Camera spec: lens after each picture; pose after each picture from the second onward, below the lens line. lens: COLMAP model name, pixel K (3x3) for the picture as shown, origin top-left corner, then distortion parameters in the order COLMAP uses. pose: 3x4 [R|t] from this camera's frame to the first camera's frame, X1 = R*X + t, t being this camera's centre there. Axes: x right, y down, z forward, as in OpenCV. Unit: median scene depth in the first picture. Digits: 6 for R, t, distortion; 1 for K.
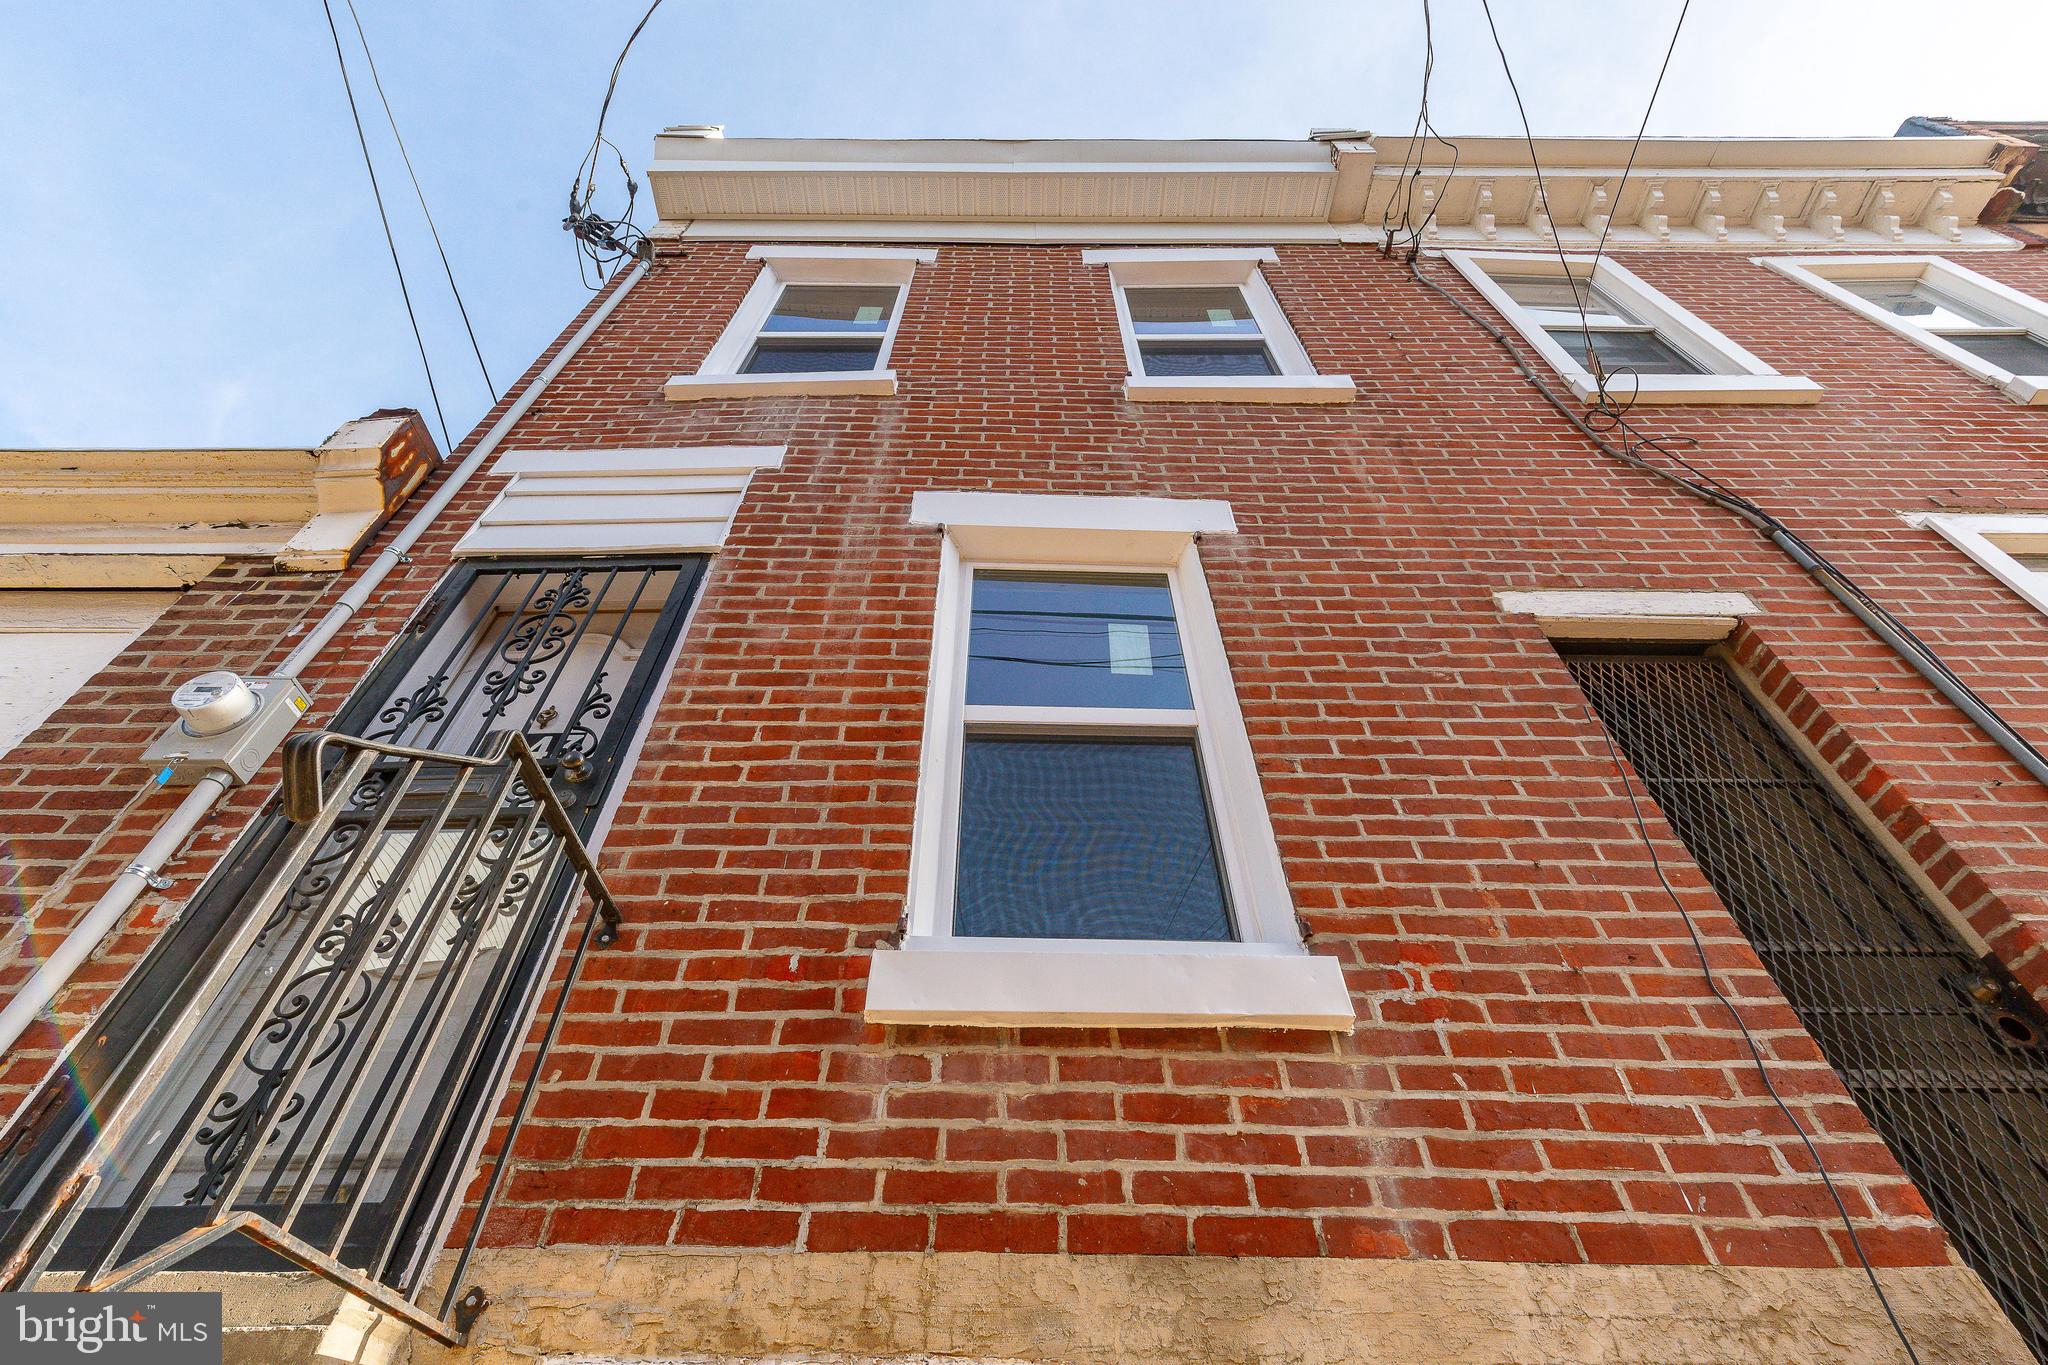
lens RADIAL K [[917.0, 0, 1018.6], [0, 917.0, 712.9], [0, 0, 1]] dist [-0.001103, 0.000034]
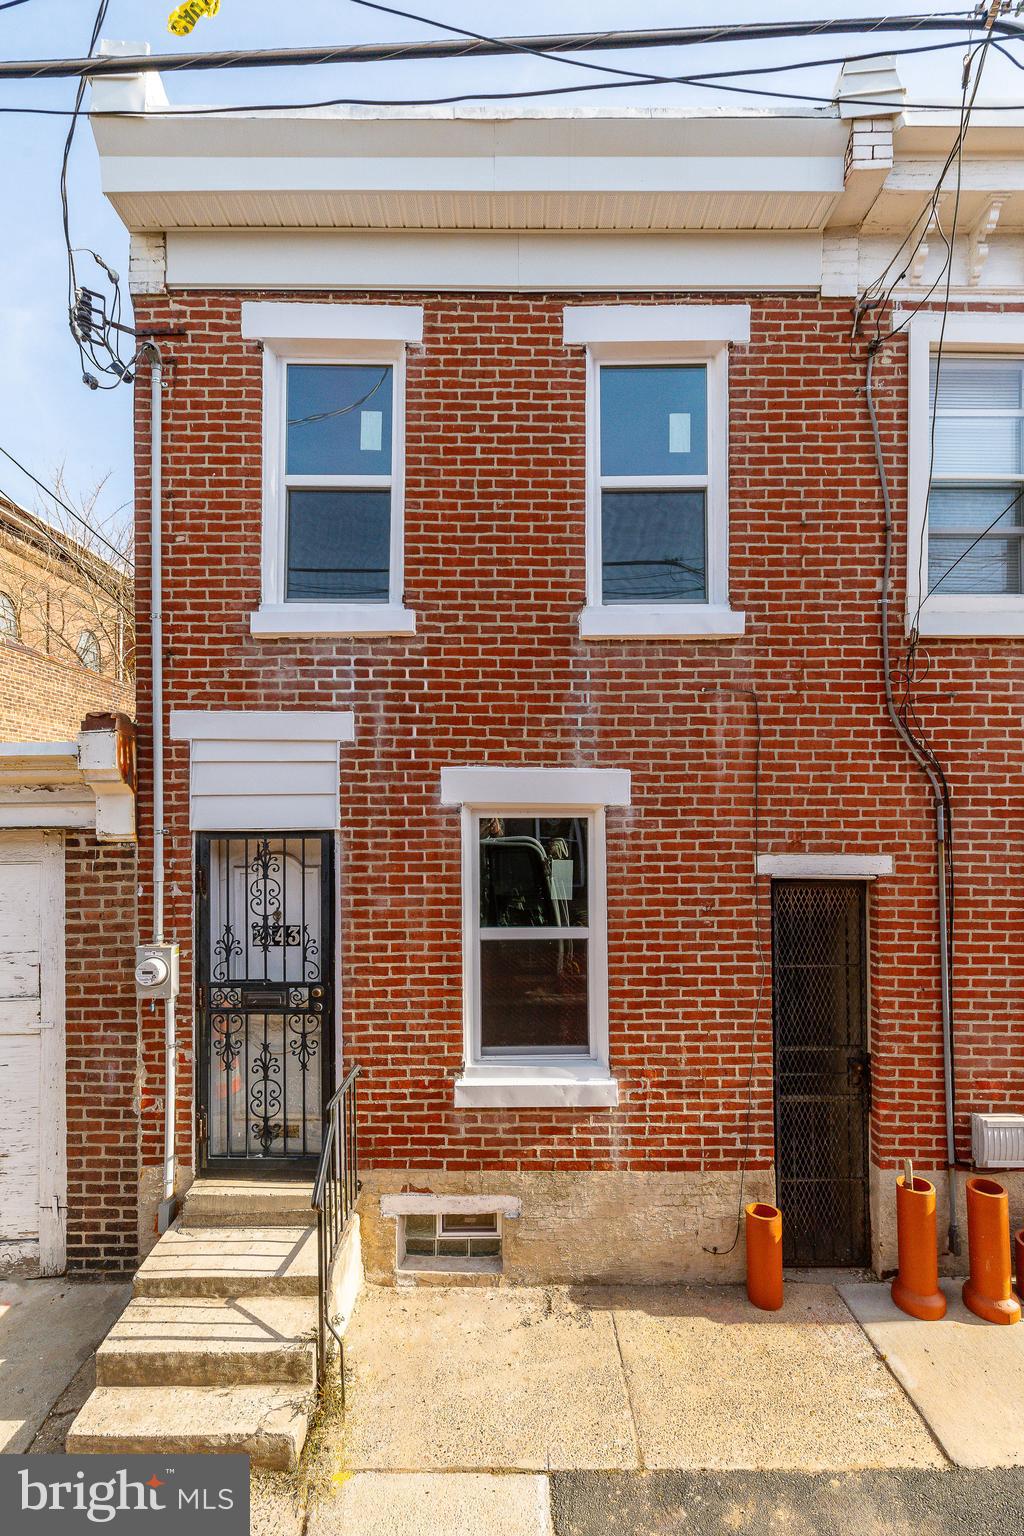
lens RADIAL K [[687.8, 0, 512.0], [0, 687.8, 768.0], [0, 0, 1]] dist [-0.001103, 0.000034]
pose [[0.999966, -0.004760, -0.006754, 0.040467], [0.008185, 0.682670, 0.730681, -2.055906], [0.001133, -0.730712, 0.682685, 0.272626]]
